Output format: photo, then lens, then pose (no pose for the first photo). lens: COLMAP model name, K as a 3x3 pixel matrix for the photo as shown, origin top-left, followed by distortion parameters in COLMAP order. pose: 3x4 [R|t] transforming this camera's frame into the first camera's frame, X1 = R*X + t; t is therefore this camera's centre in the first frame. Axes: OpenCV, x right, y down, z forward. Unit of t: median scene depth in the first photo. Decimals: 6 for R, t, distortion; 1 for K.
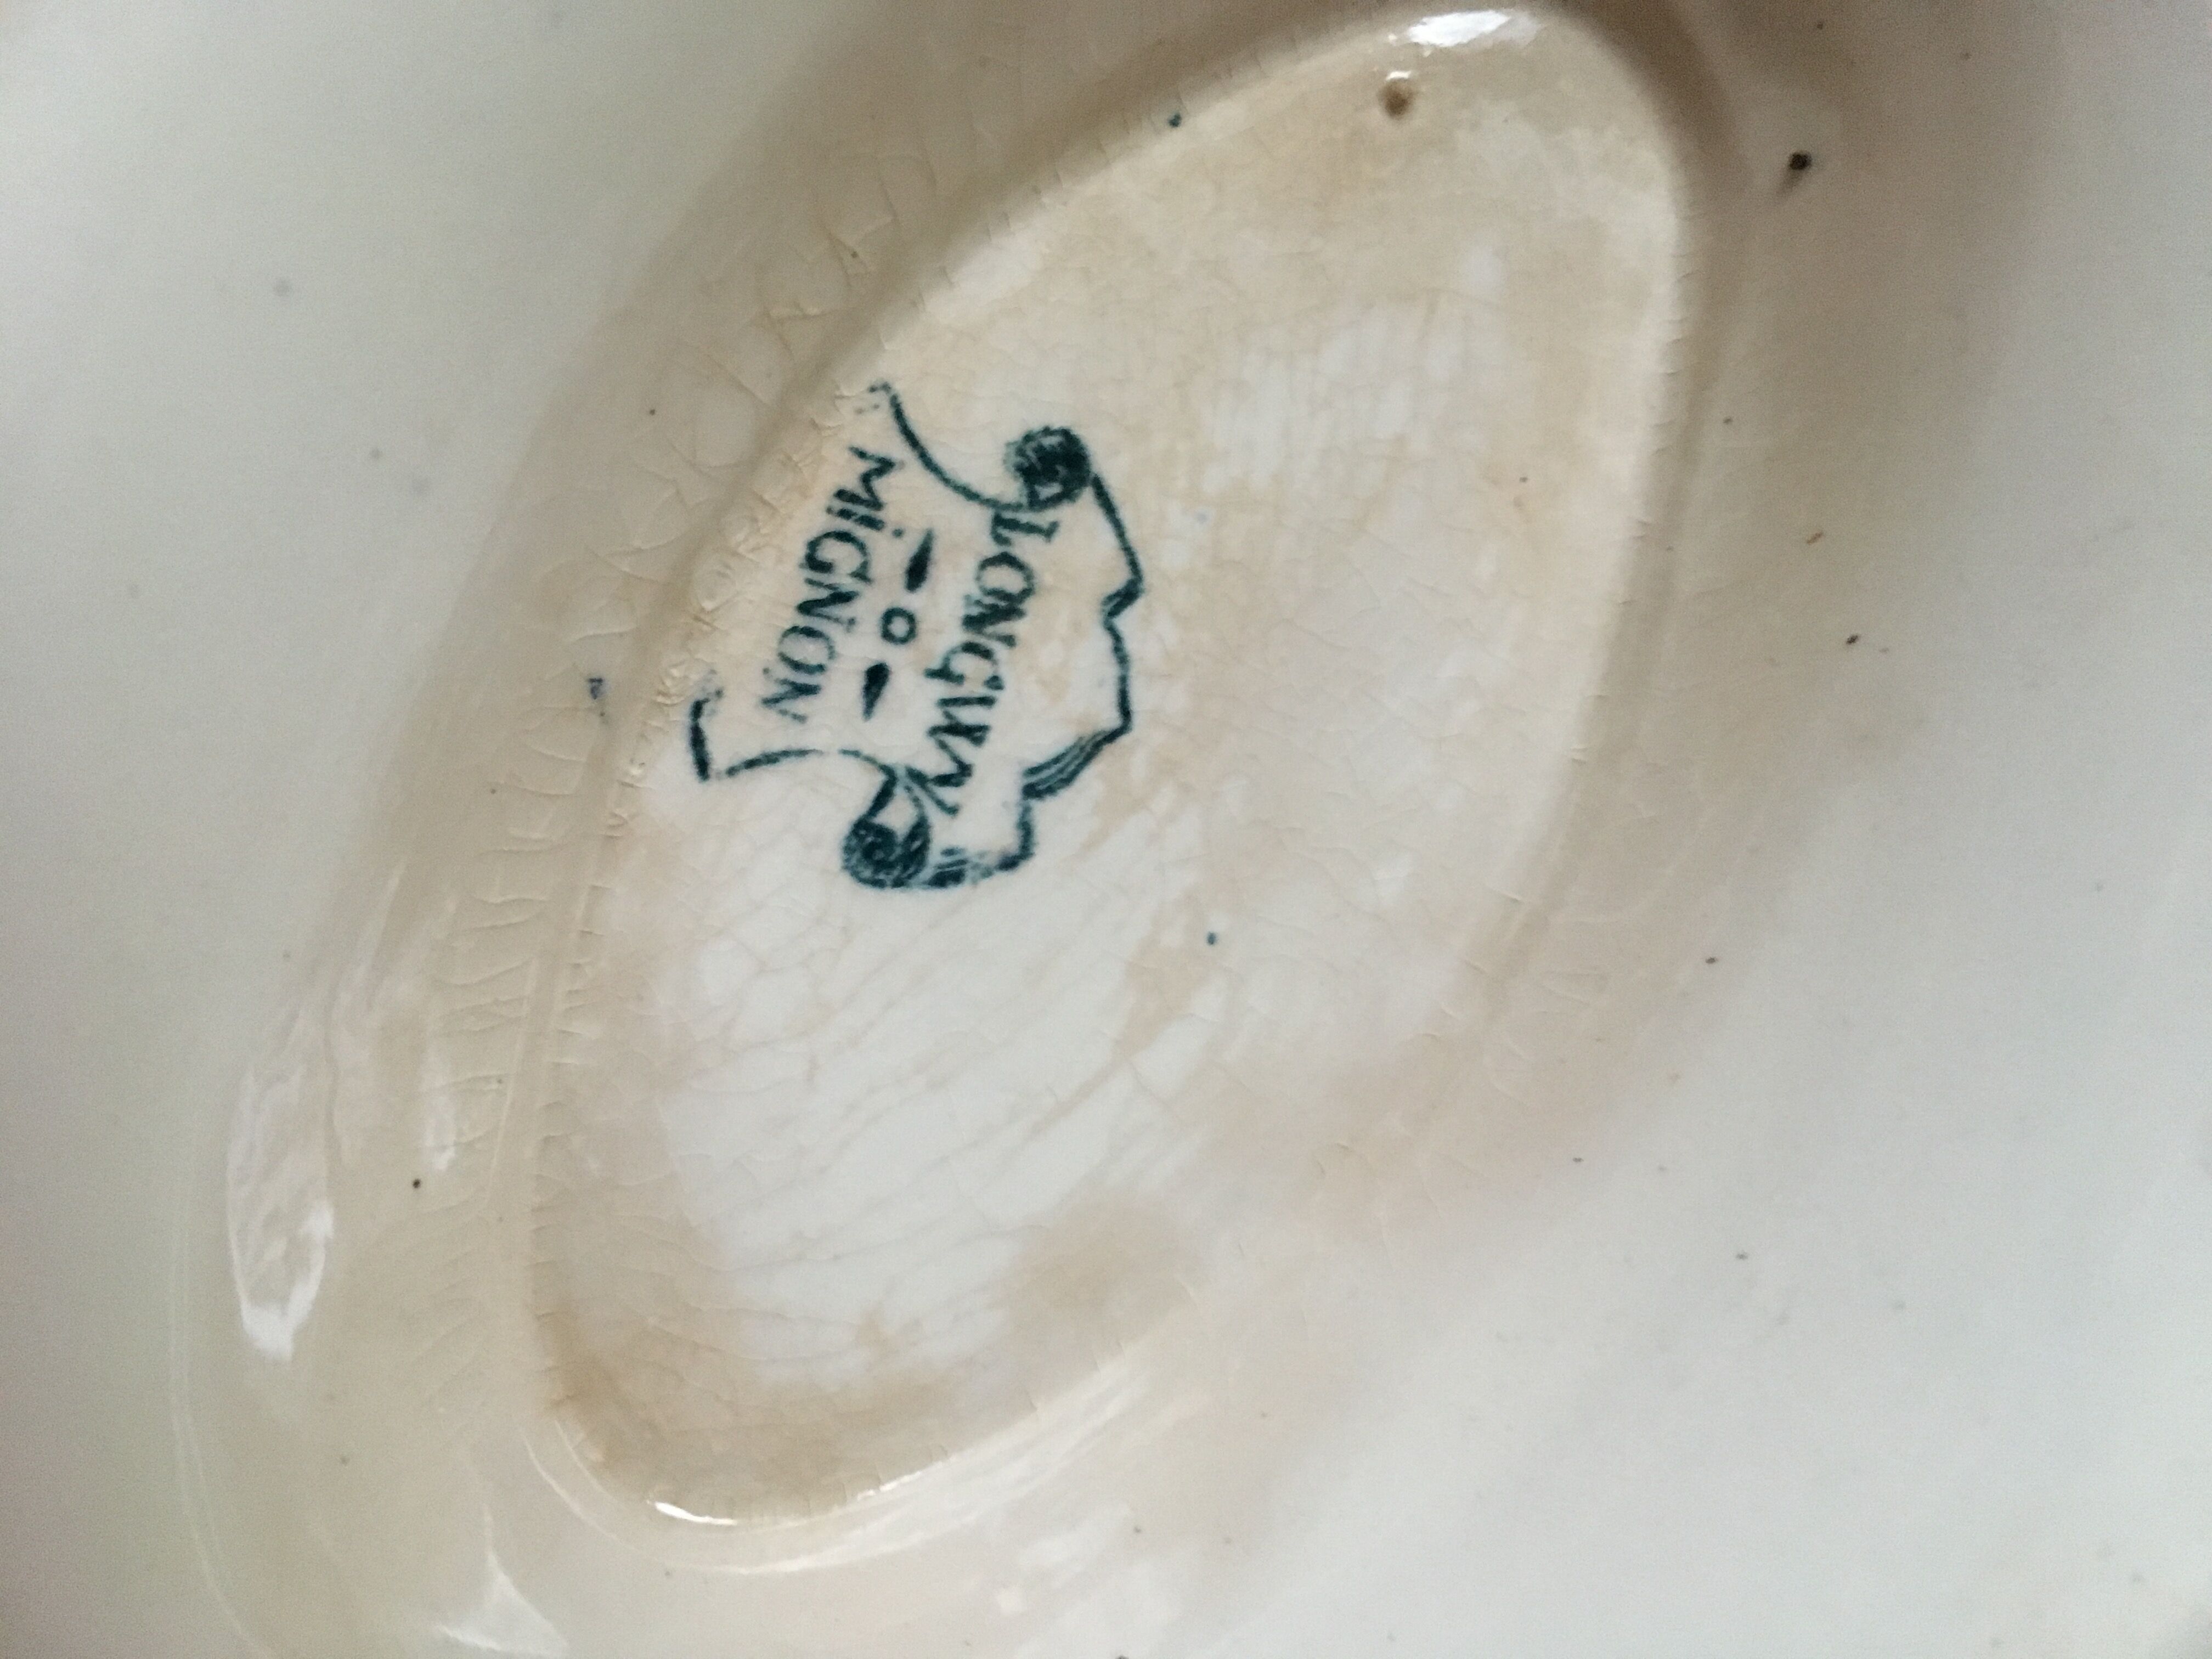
lens RADIAL K [[2046.9, 0, 1106.0], [0, 2046.9, 829.5], [0, 0, 1]] dist [0.011042, -0.006760]
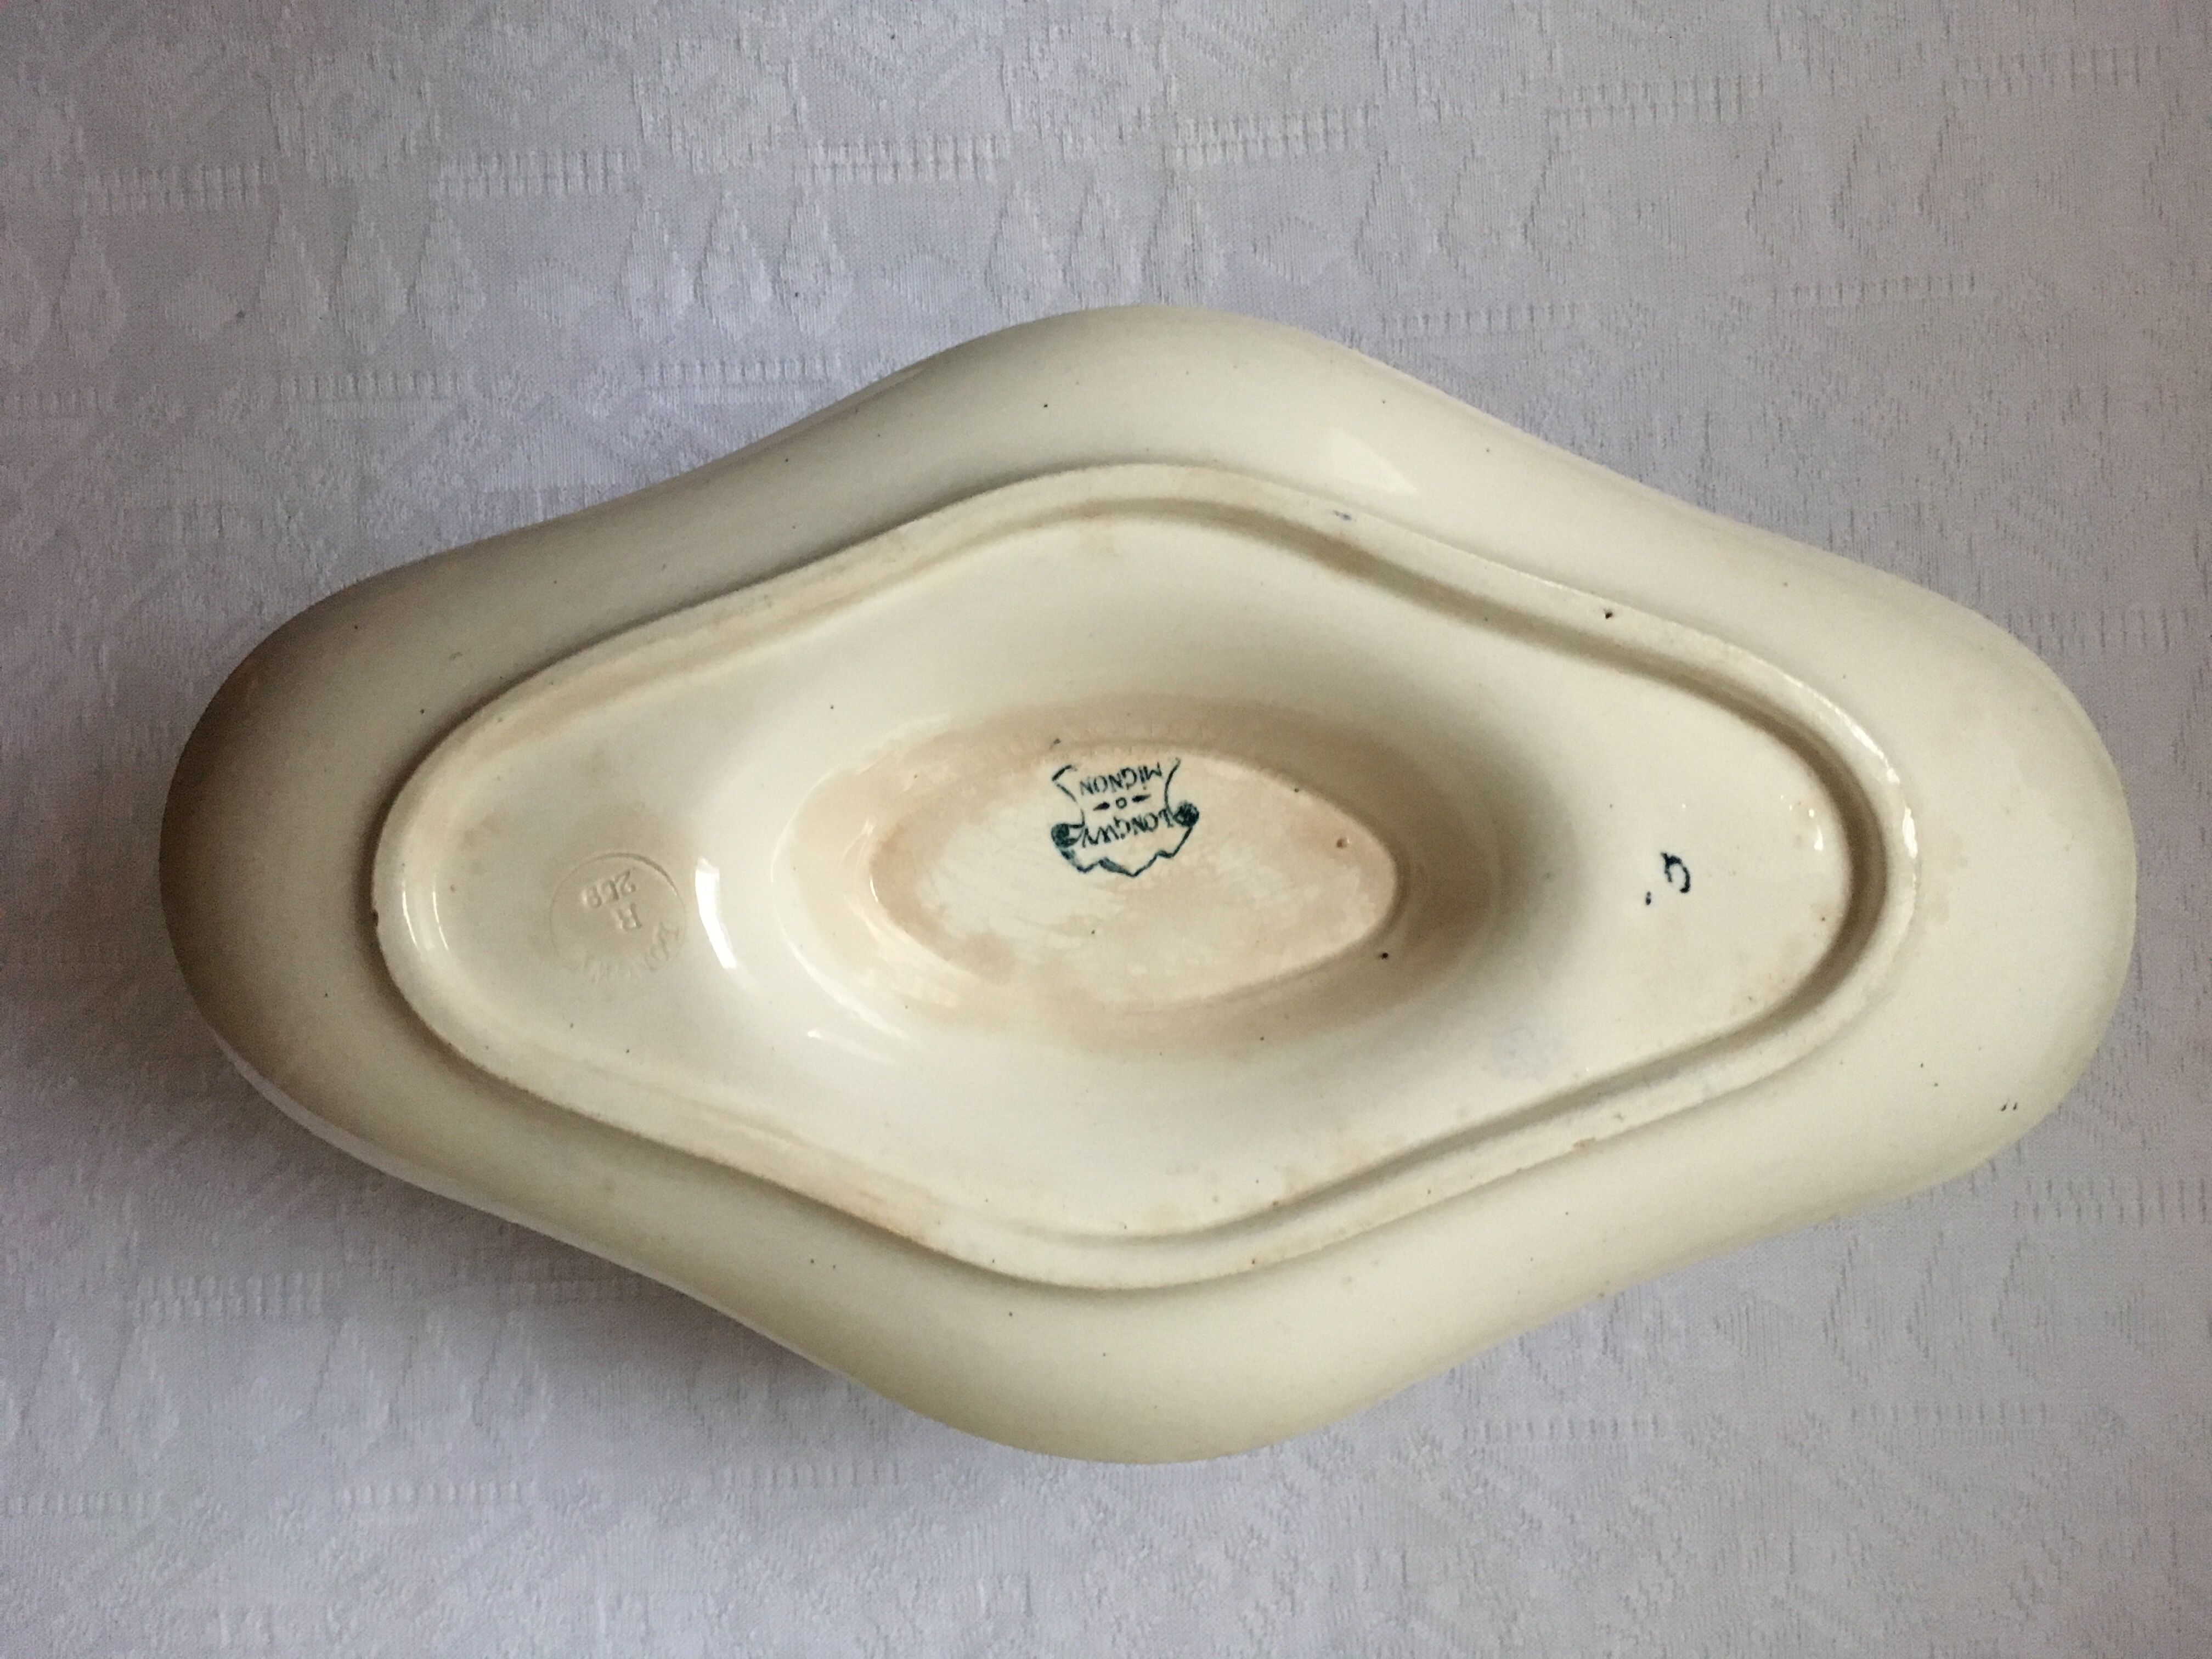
lens RADIAL K [[2046.9, 0, 1106.0], [0, 2046.9, 829.5], [0, 0, 1]] dist [0.011042, -0.006760]
pose [[0.526229, 0.836199, -0.154447, 0.440333], [-0.840638, 0.538933, 0.053659, -0.234366], [0.128106, 0.101597, 0.986543, -2.311827]]
